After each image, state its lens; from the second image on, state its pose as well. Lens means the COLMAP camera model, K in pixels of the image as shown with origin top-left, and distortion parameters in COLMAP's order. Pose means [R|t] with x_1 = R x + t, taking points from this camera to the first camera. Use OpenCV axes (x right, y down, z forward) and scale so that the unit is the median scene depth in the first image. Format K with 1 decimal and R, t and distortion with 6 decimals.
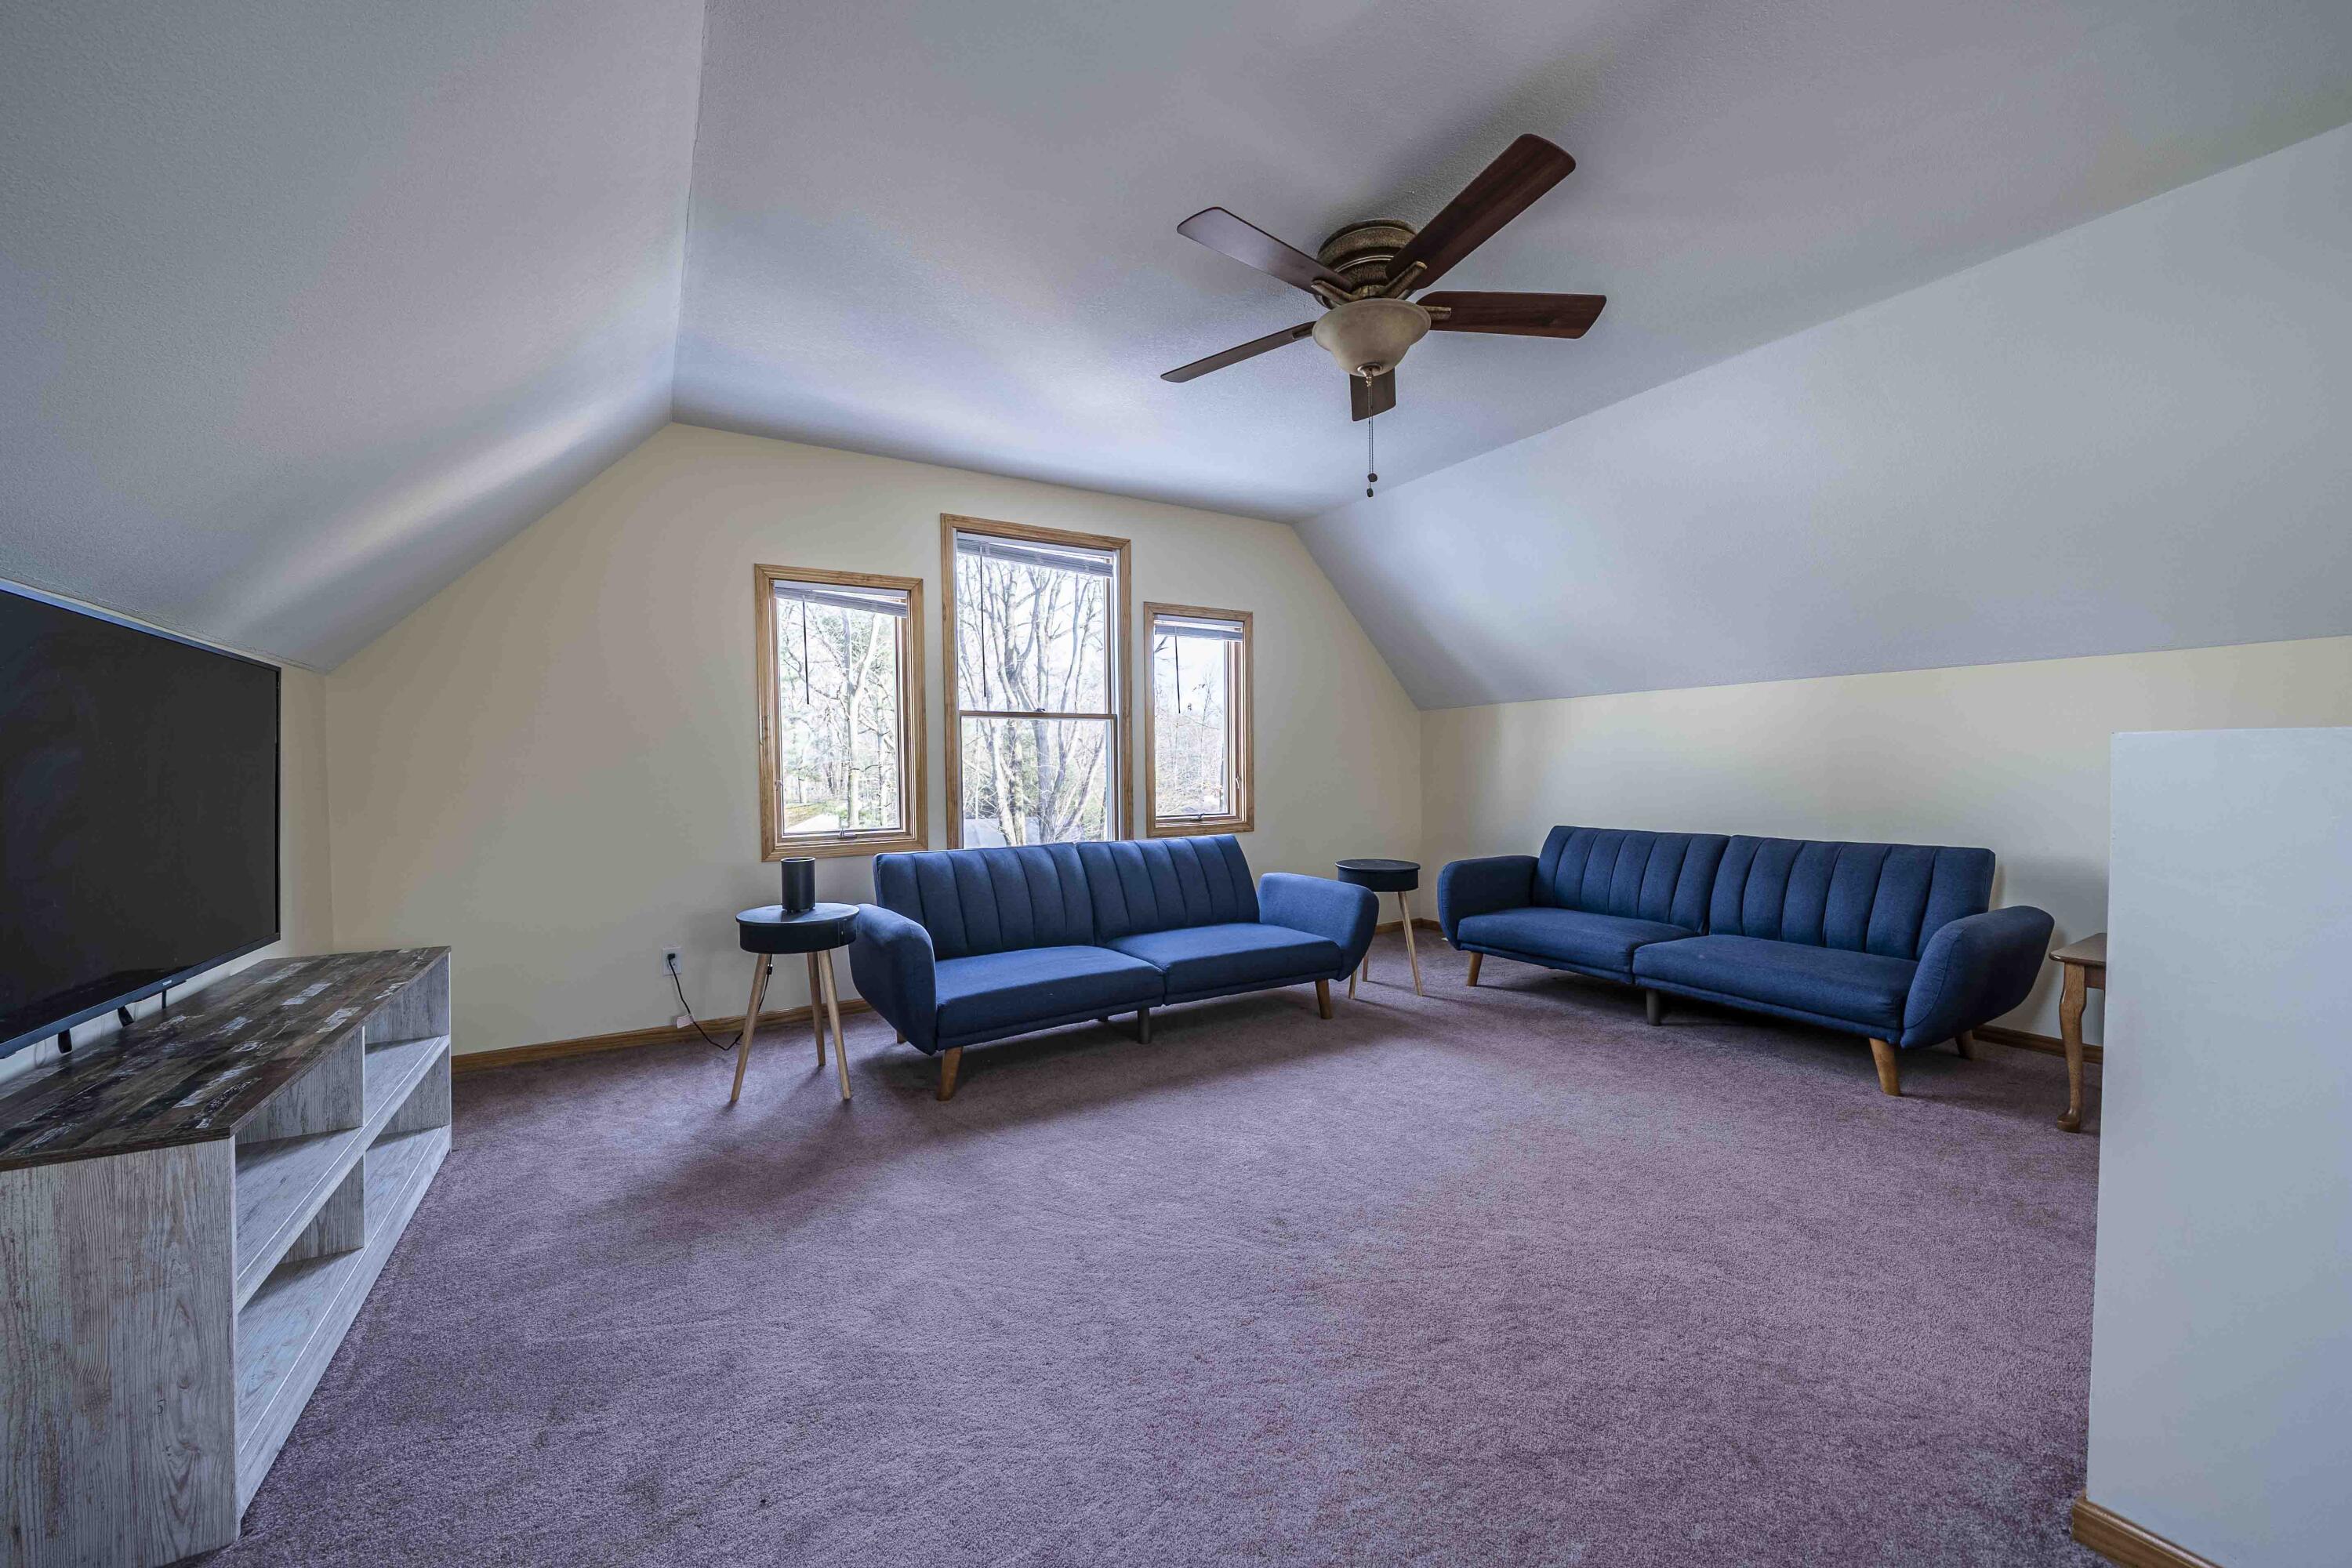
lens RADIAL K [[862.8, 0, 1176.2], [0, 862.8, 776.0], [0, 0, 1]] dist [-0.001034, -0.000011]
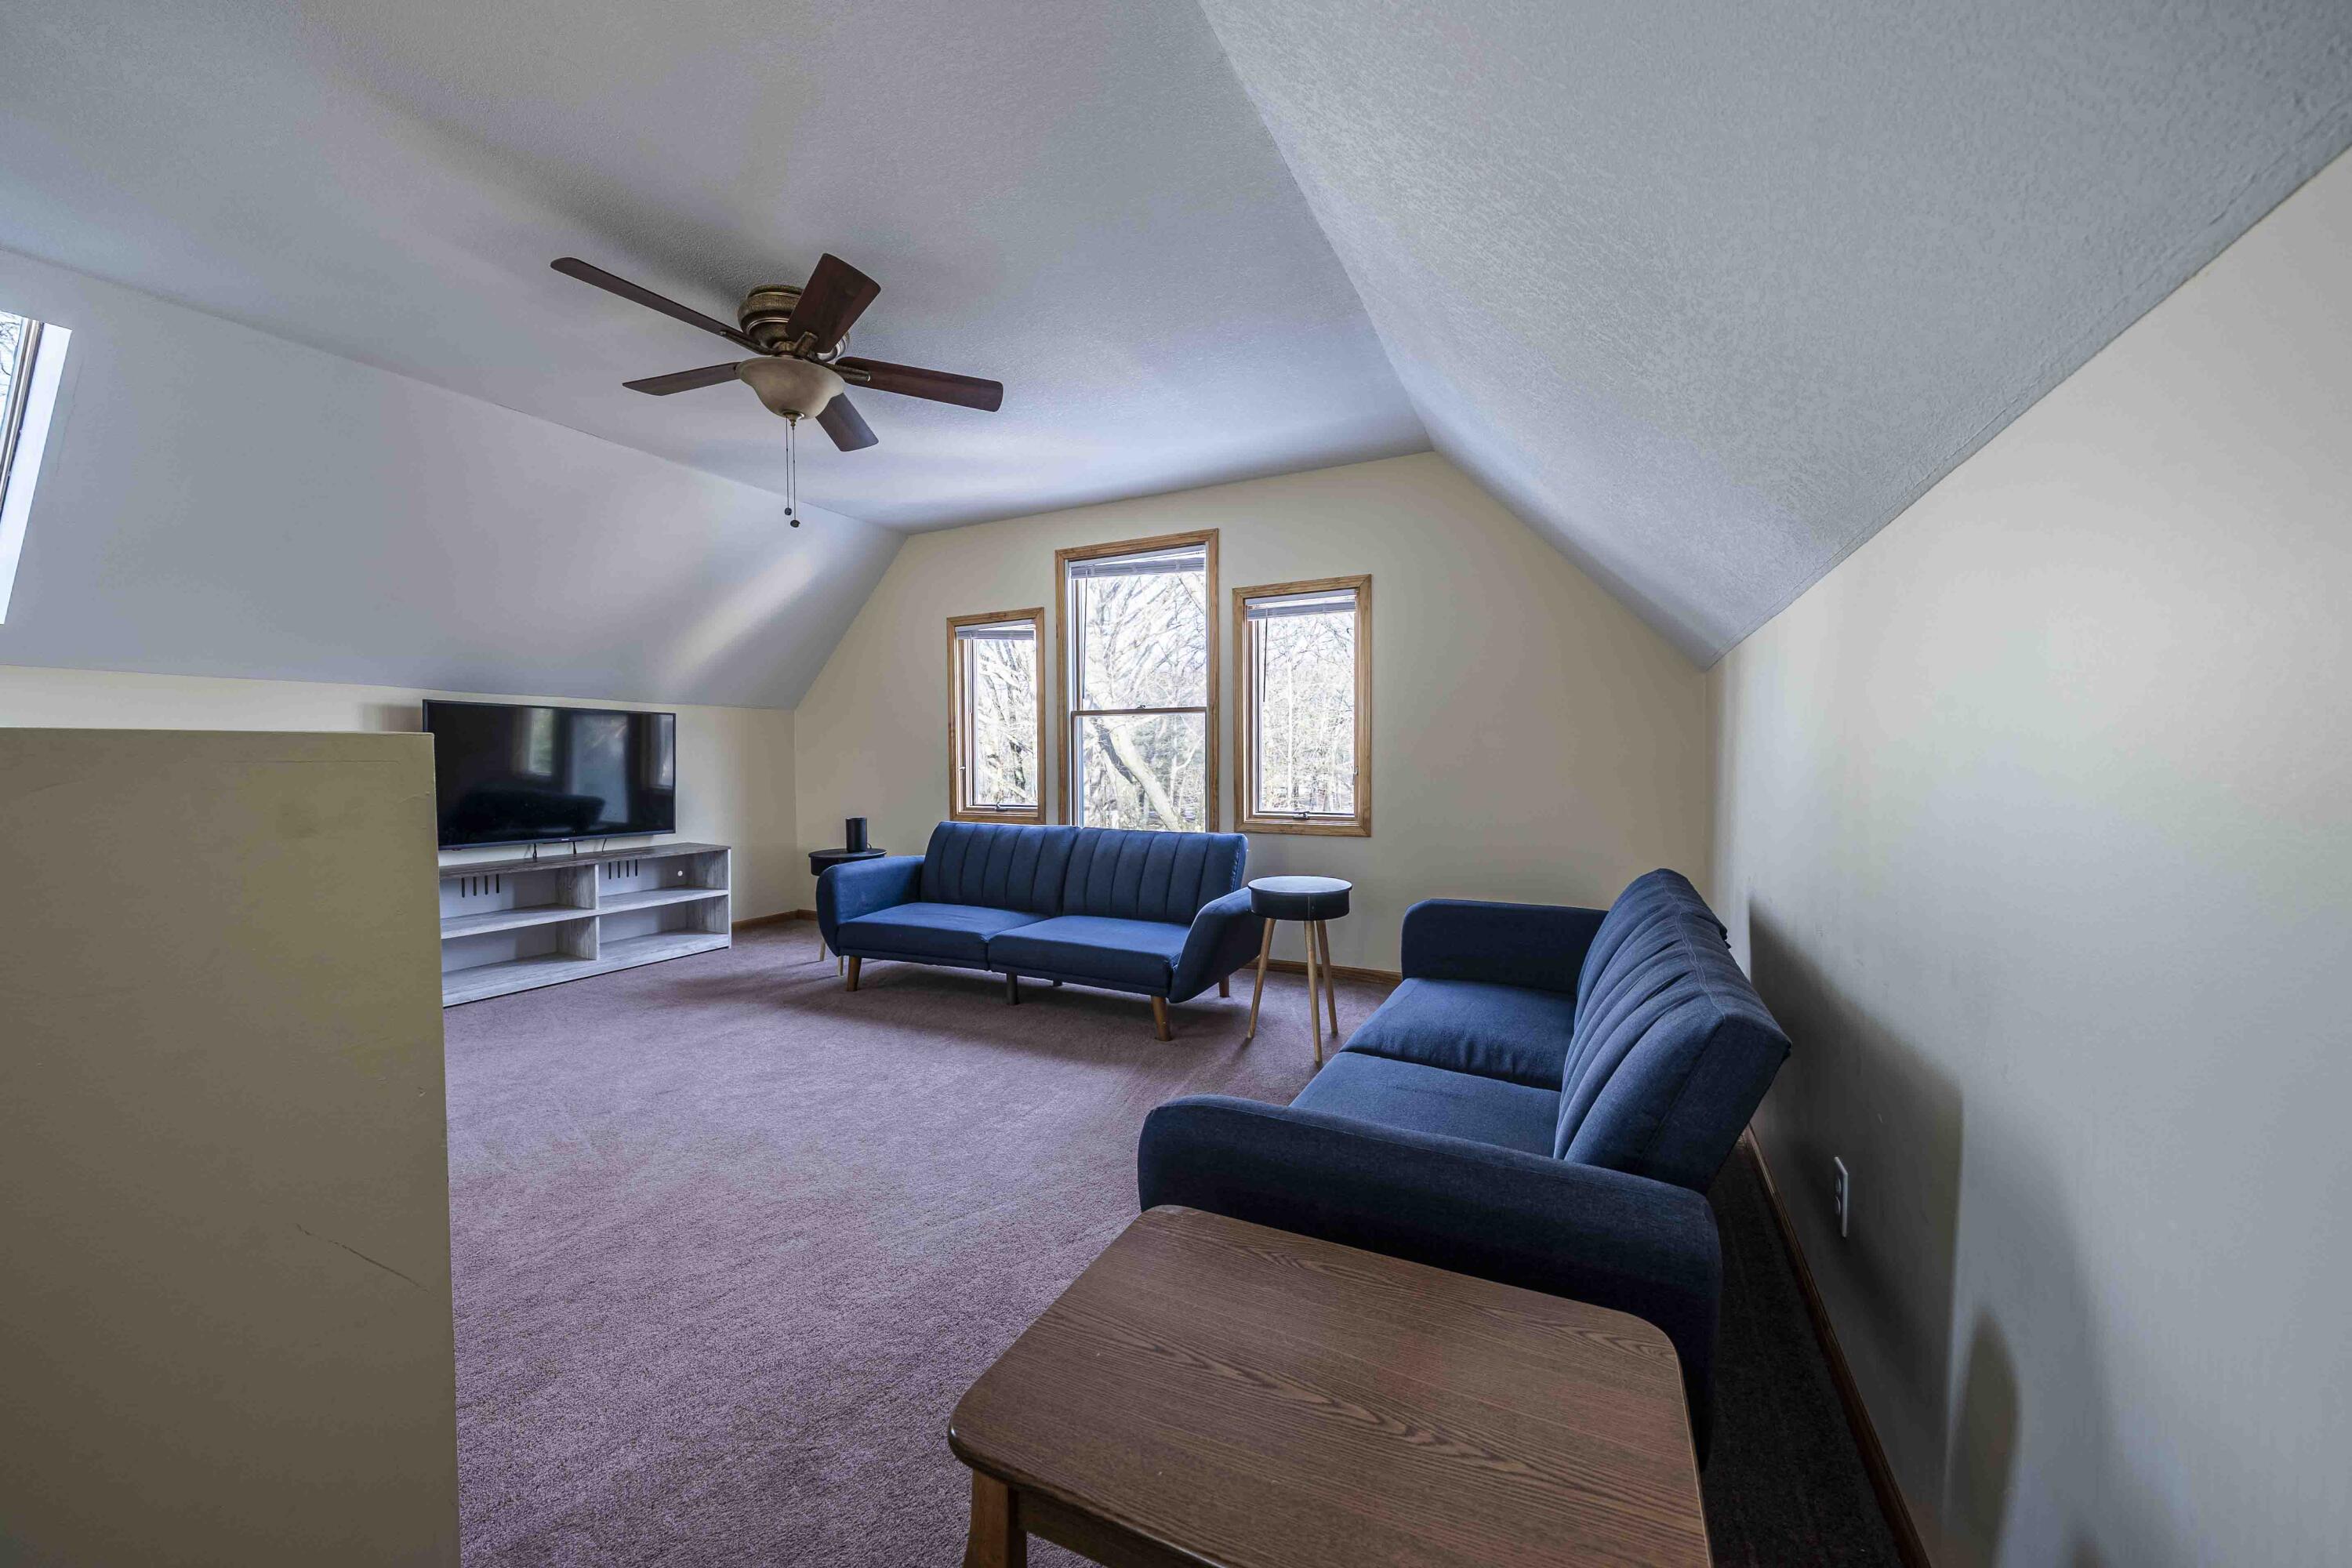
lens RADIAL K [[862.8, 0, 1175.3], [0, 862.8, 784.9], [0, 0, 1]] dist [-0.001034, -0.000011]
pose [[0.541742, 0.036772, -0.839740, 0.844110], [-0.014413, 0.999302, 0.034461, -0.016651], [0.840421, -0.006566, 0.541894, 0.471767]]
